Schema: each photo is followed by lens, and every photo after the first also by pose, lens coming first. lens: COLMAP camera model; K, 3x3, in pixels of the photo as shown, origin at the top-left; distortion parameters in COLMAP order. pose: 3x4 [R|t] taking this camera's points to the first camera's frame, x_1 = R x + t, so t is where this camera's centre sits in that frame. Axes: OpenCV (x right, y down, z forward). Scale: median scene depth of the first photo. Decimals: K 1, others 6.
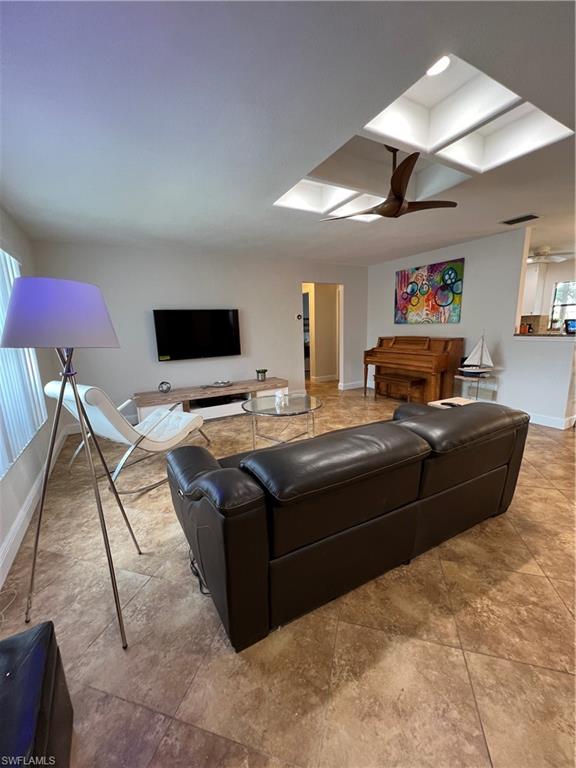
lens RADIAL K [[306.1, 0, 283.5], [0, 306.1, 389.4], [0, 0, 1]] dist [0.000516, -0.000494]
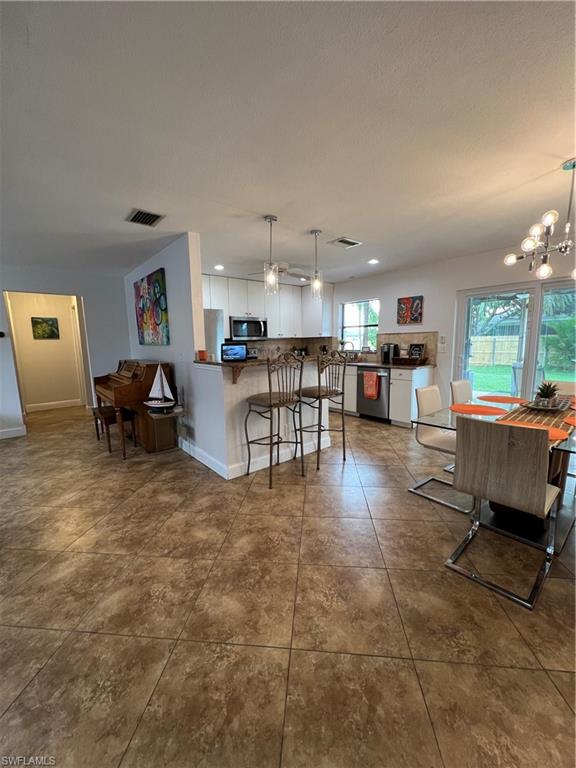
lens RADIAL K [[306.1, 0, 287.0], [0, 306.1, 386.6], [0, 0, 1]] dist [0.000516, -0.000494]
pose [[0.982762, -0.014176, 0.184330, 0.729623], [0.025180, 0.998028, -0.057495, -0.049480], [-0.183152, 0.061146, 0.981181, 0.135044]]
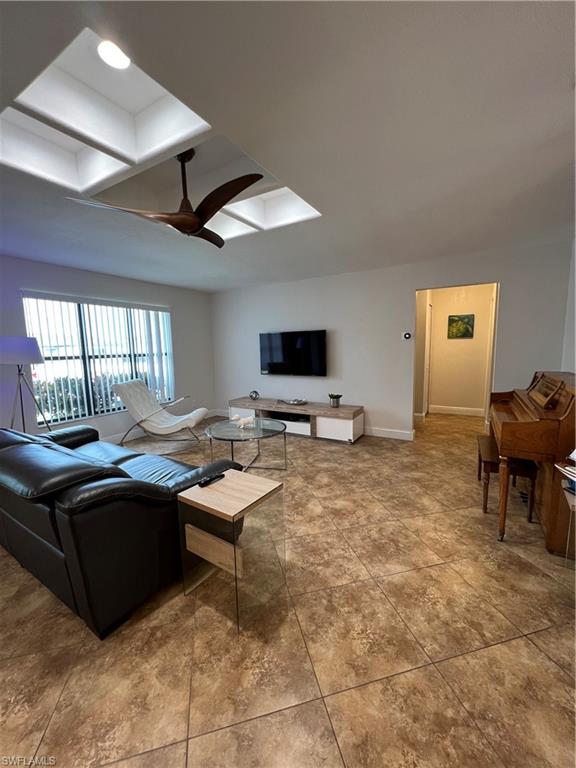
lens RADIAL K [[306.1, 0, 289.9], [0, 306.1, 386.5], [0, 0, 1]] dist [0.000516, -0.000494]
pose [[0.508736, 0.134277, -0.850387, 0.669004], [-0.169281, 0.984081, 0.054117, -0.121652], [0.844116, 0.116423, 0.523368, 0.432942]]
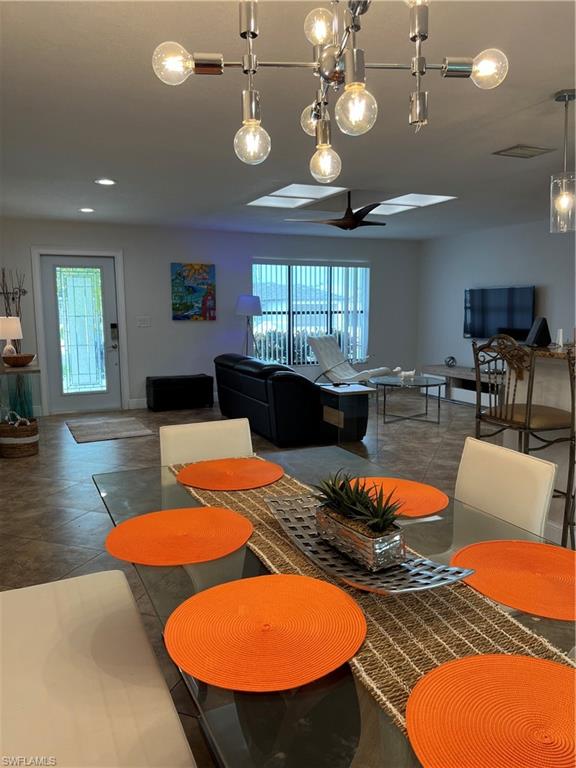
lens RADIAL K [[577.8, 0, 284.9], [0, 577.8, 387.2], [0, 0, 1]] dist [0.030837, -0.015932]
pose [[-0.080004, 0.166328, -0.982820, 1.498675], [-0.191102, 0.965131, 0.178891, -0.157293], [0.978304, 0.202130, -0.045429, 0.504536]]
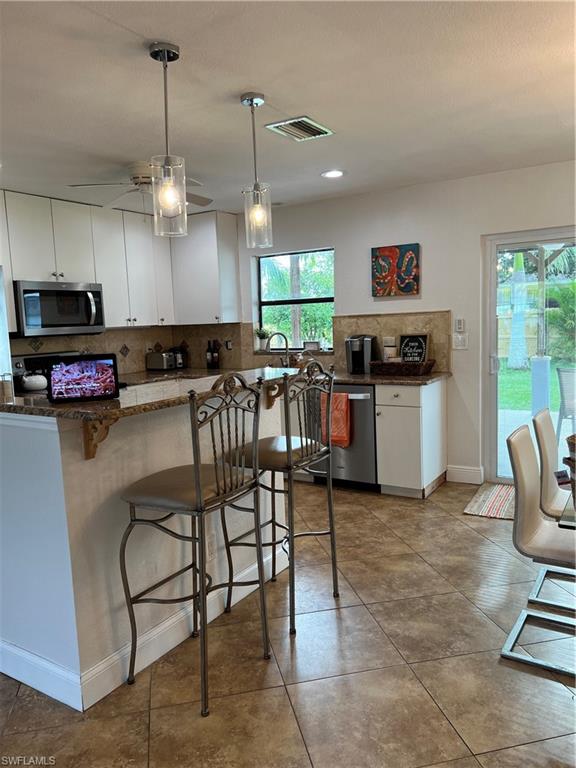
lens RADIAL K [[577.8, 0, 288.3], [0, 577.8, 389.8], [0, 0, 1]] dist [0.030837, -0.015932]
pose [[0.878193, -0.060379, 0.474480, 0.665242], [0.106341, 0.991820, -0.070609, -0.096346], [-0.466335, 0.112465, 0.877430, 0.274987]]
